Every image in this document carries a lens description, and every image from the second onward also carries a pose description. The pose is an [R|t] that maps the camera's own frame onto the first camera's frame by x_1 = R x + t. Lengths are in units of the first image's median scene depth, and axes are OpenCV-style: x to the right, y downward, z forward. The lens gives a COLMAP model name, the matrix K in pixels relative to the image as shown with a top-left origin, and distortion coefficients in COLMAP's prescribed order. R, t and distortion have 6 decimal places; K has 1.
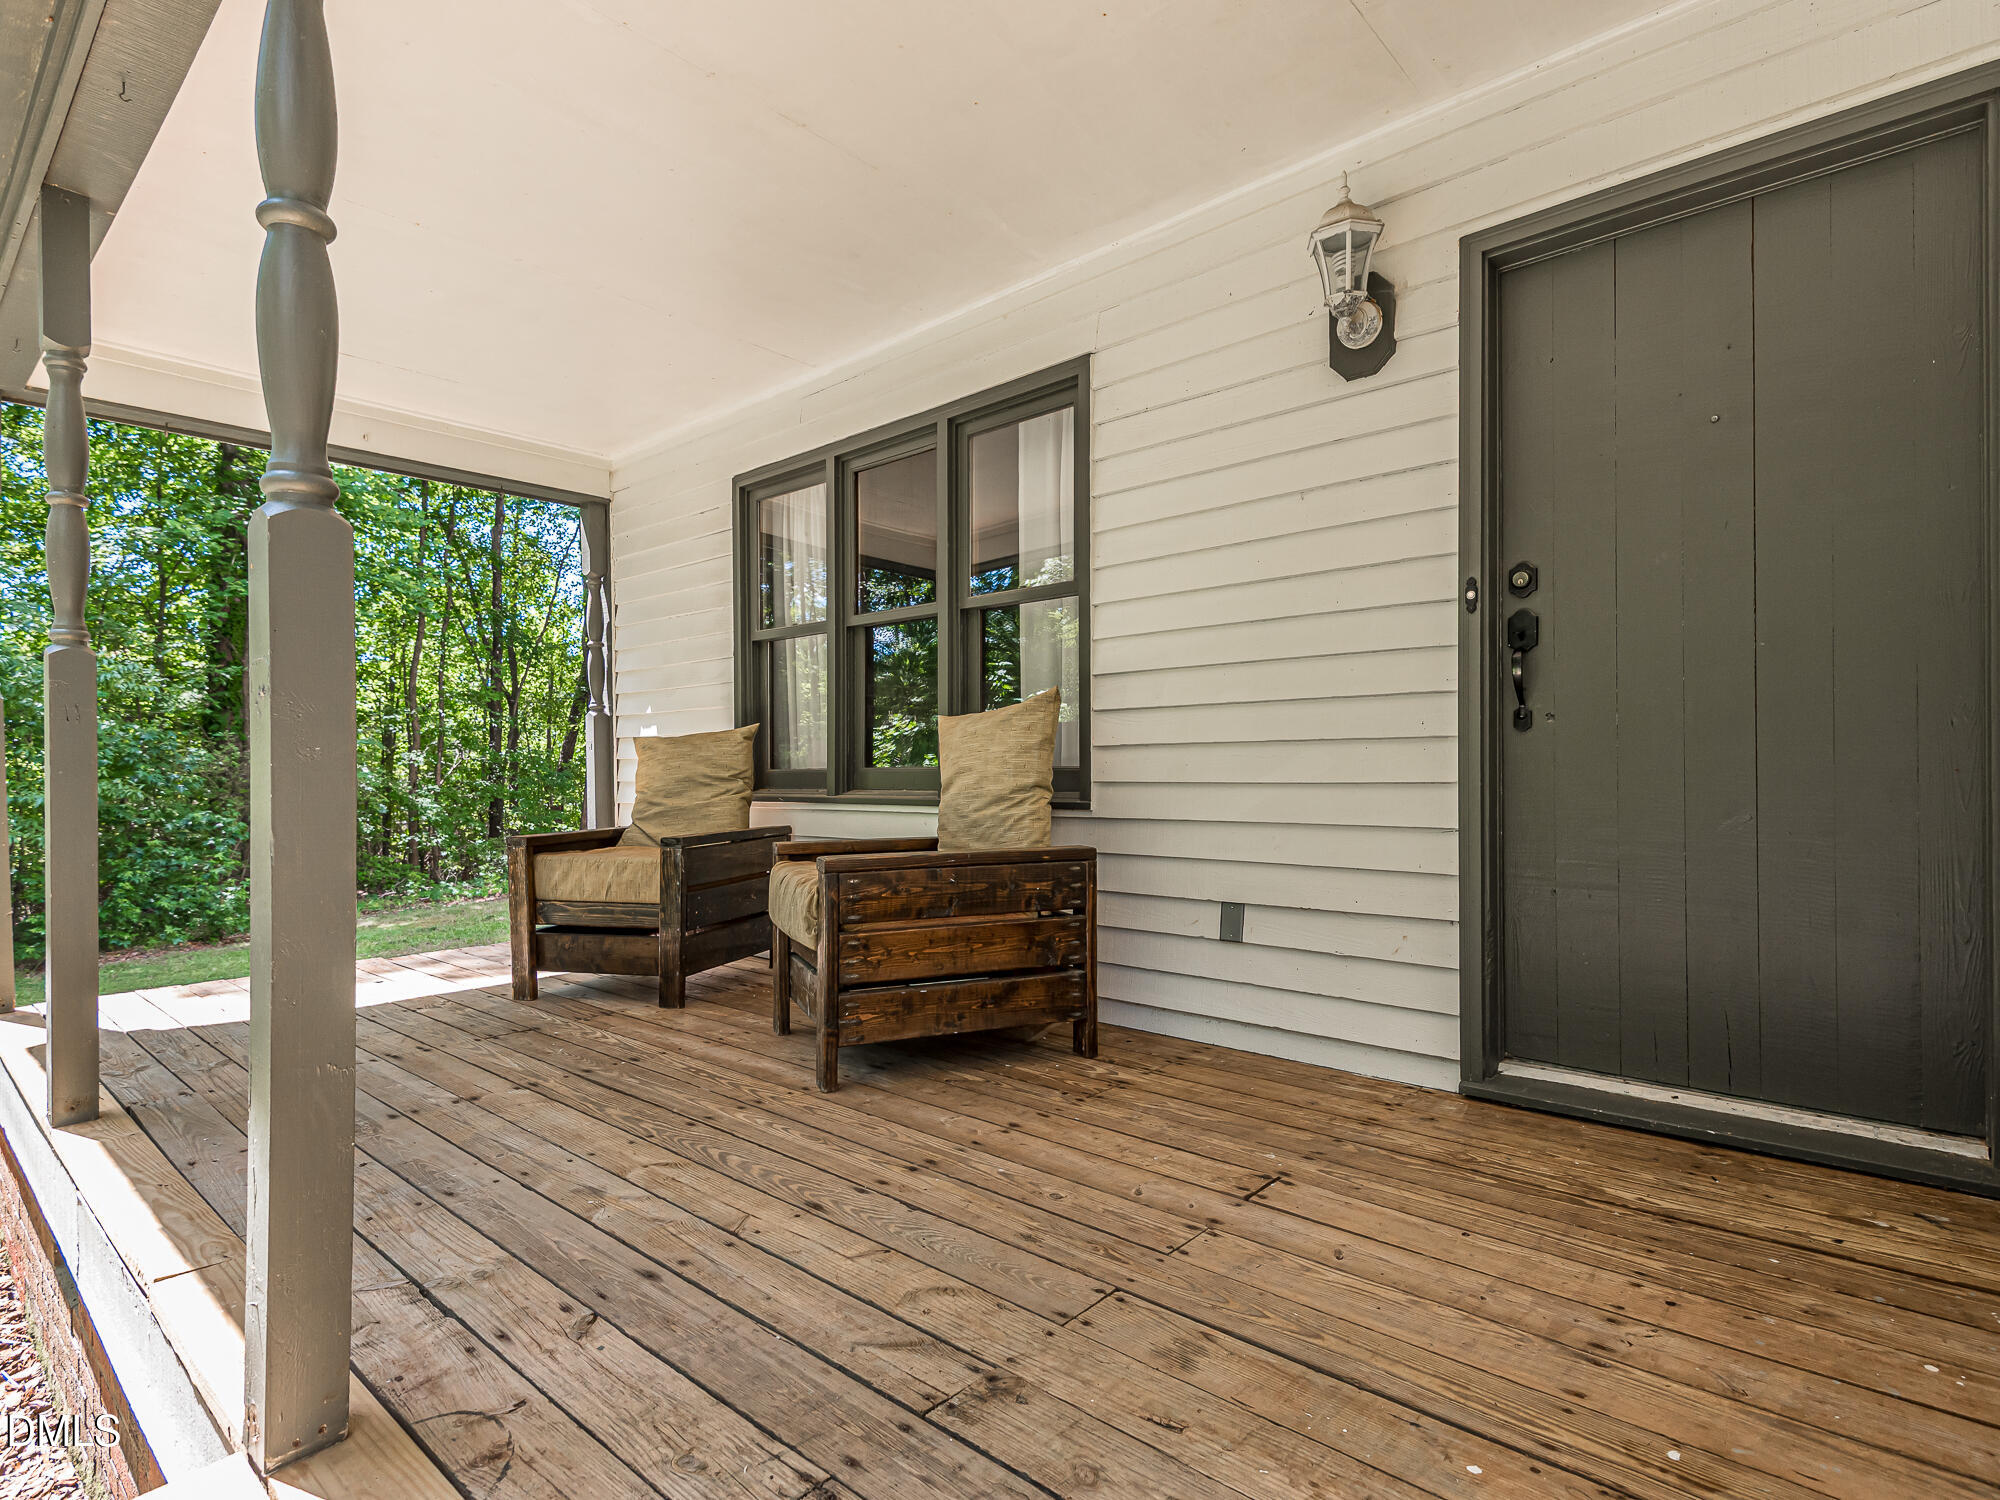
lens RADIAL K [[1027.8, 0, 1003.5], [0, 1027.8, 760.4], [0, 0, 1]] dist [0.039907, -0.024341]
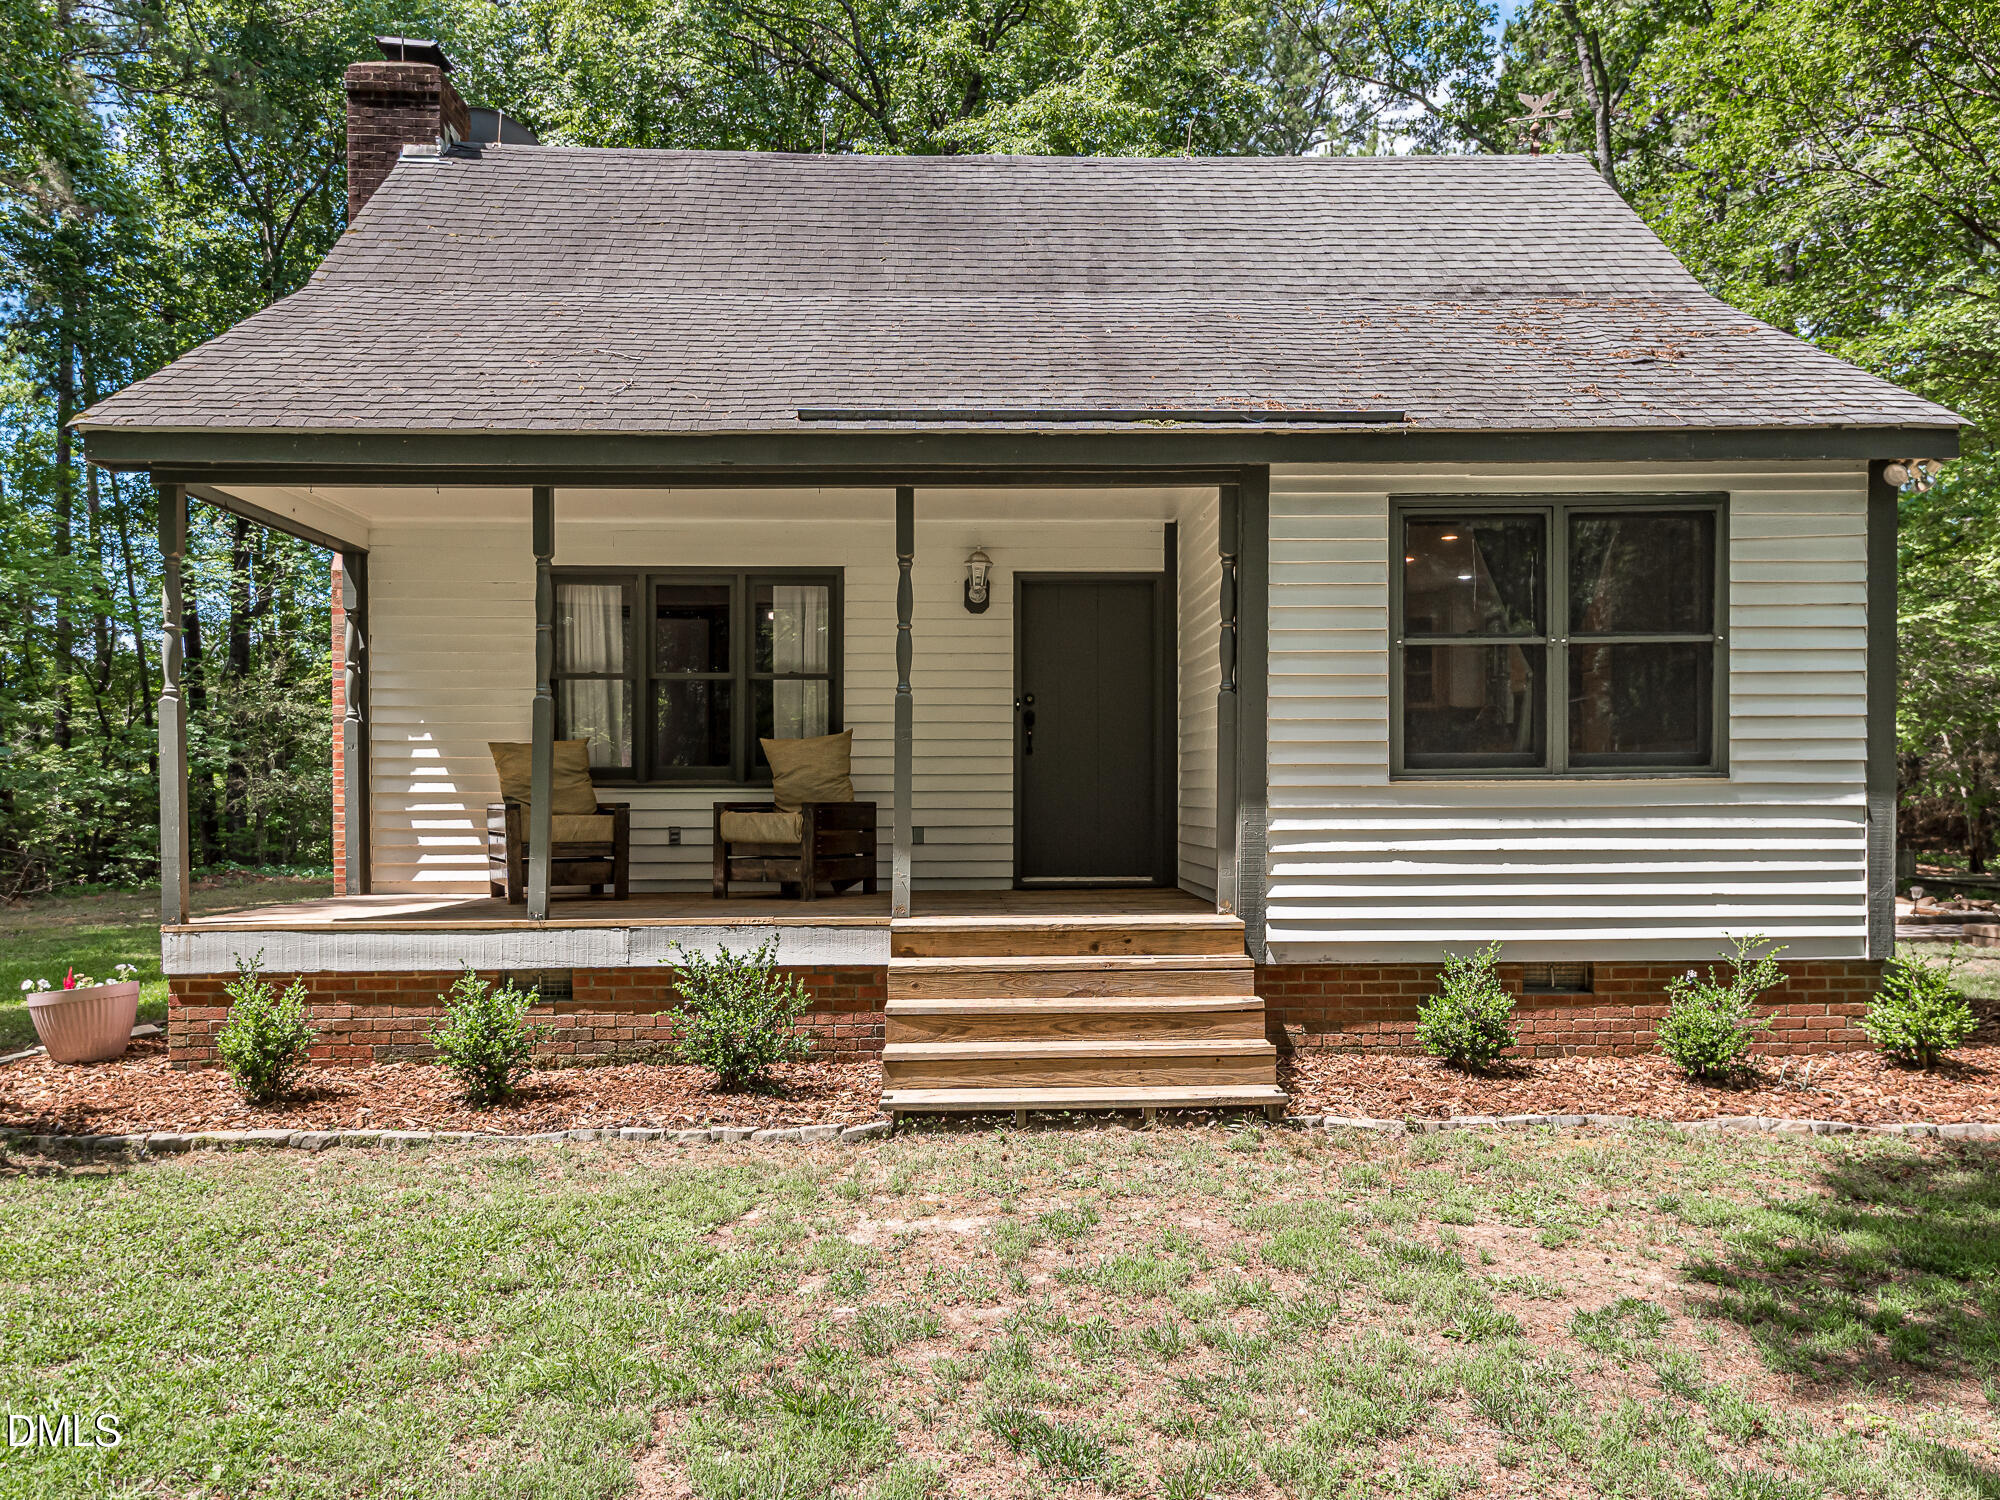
lens RADIAL K [[1505.5, 0, 1007.2], [0, 1505.5, 804.4], [0, 0, 1]] dist [0.025424, -0.005248]
pose [[0.717502, 0.006164, 0.696529, -1.969375], [-0.008225, 0.999966, -0.000377, 0.088458], [-0.696508, -0.005458, 0.717528, -1.539754]]
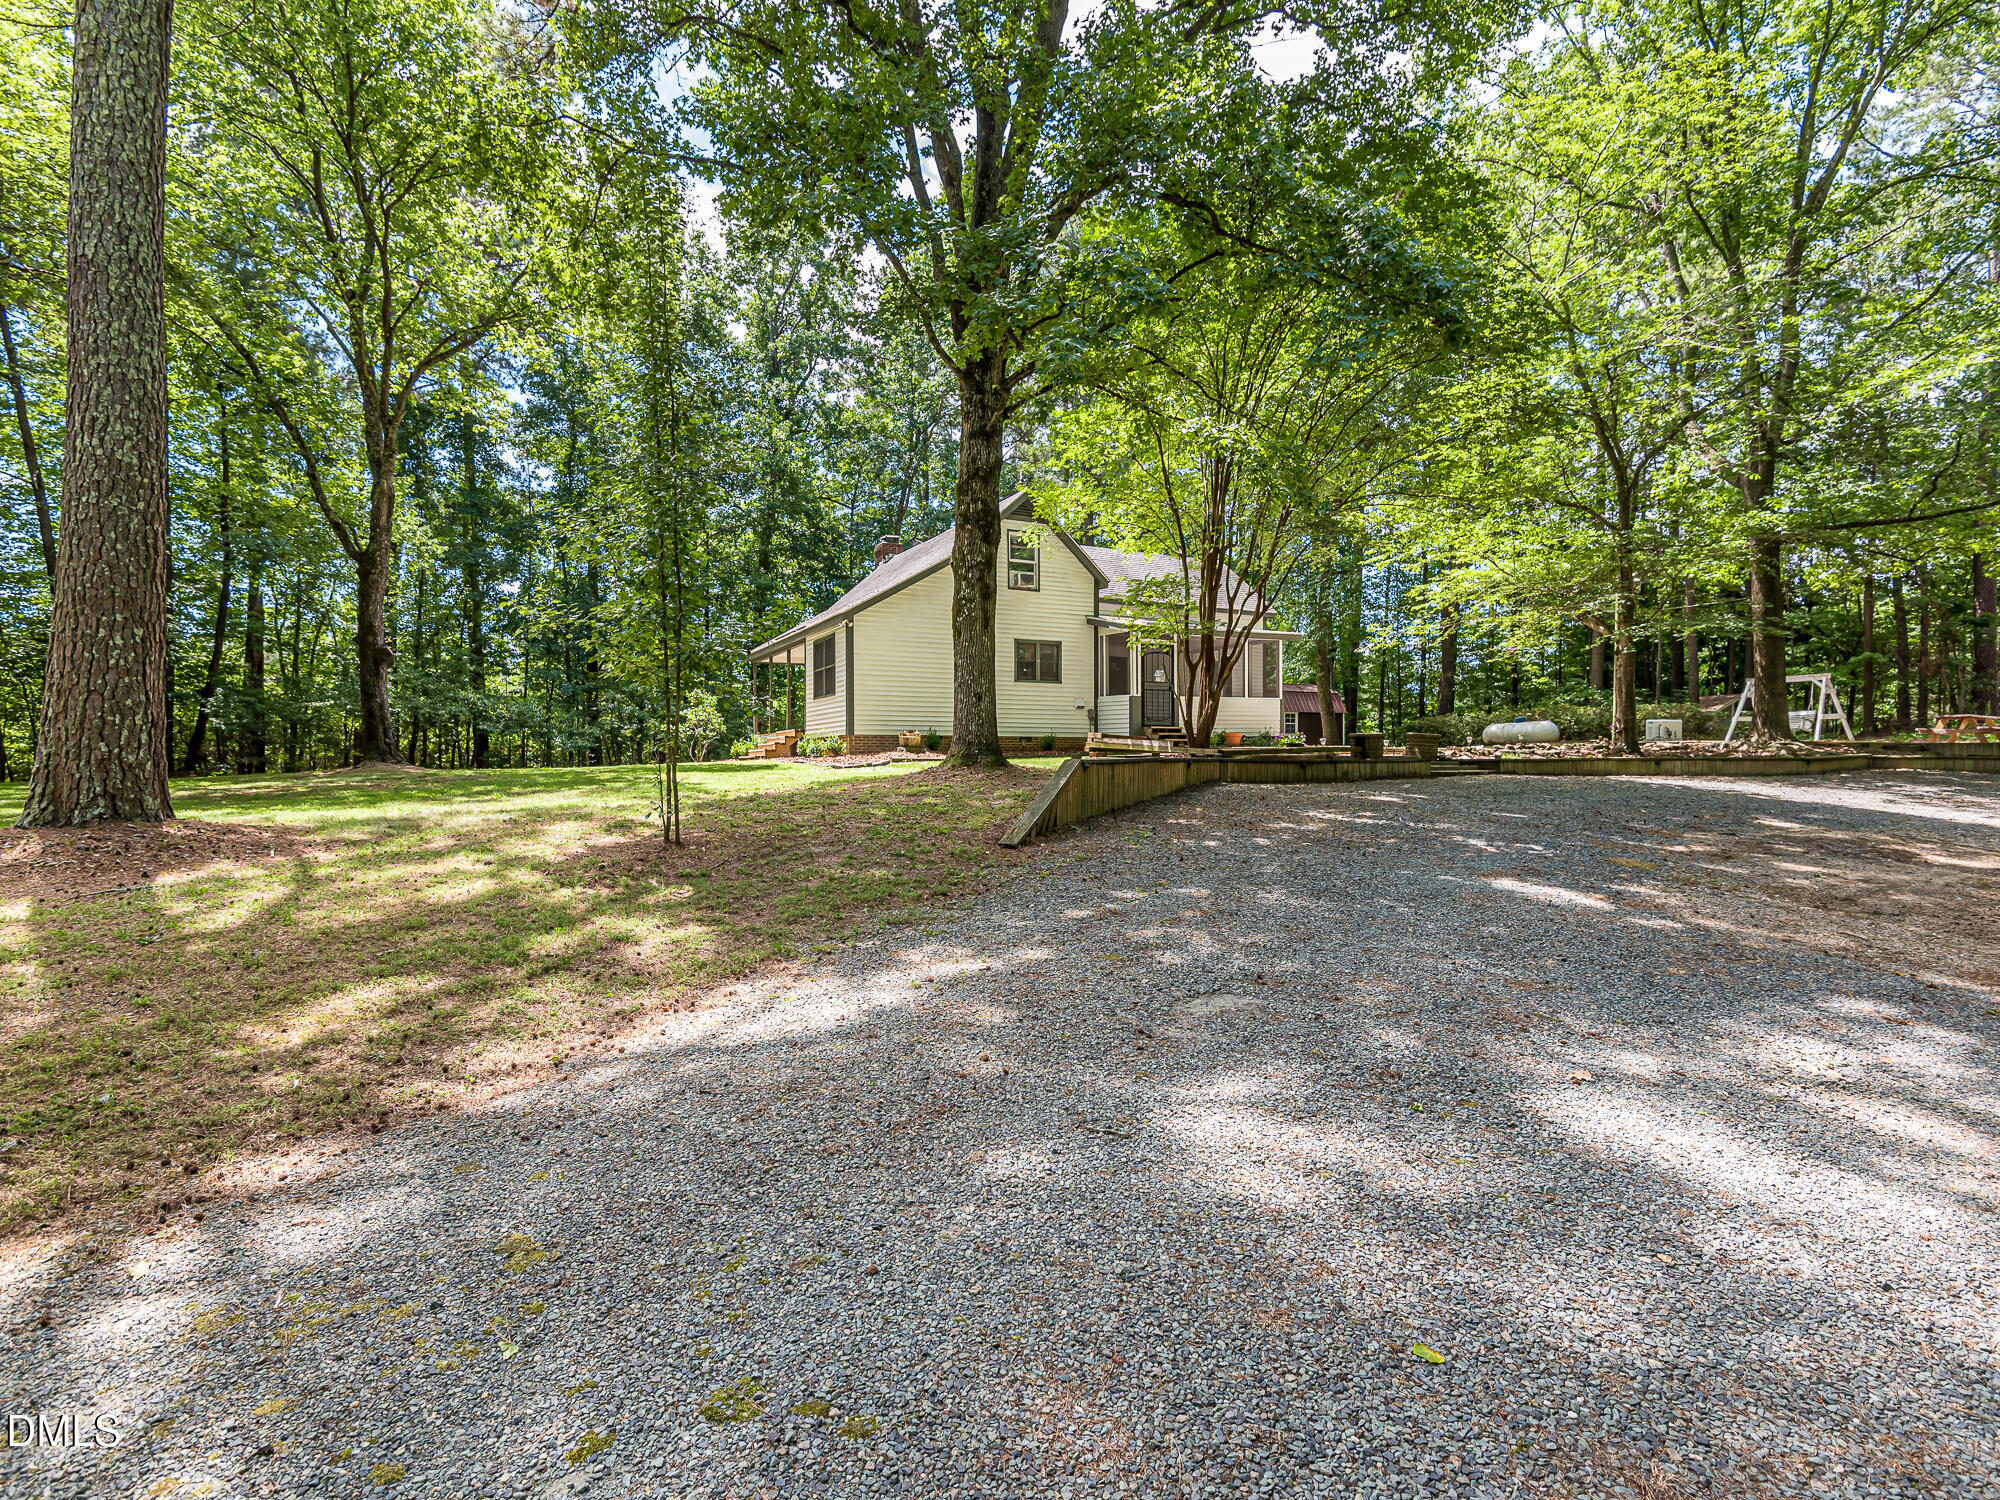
lens RADIAL K [[1027.8, 0, 1003.5], [0, 1027.8, 760.4], [0, 0, 1]] dist [0.039907, -0.024341]
pose [[0.938688, 0.006438, -0.344707, 4.640558], [-0.007119, 0.999974, -0.000710, 0.526199], [0.344693, 0.003120, 0.938710, -7.490399]]
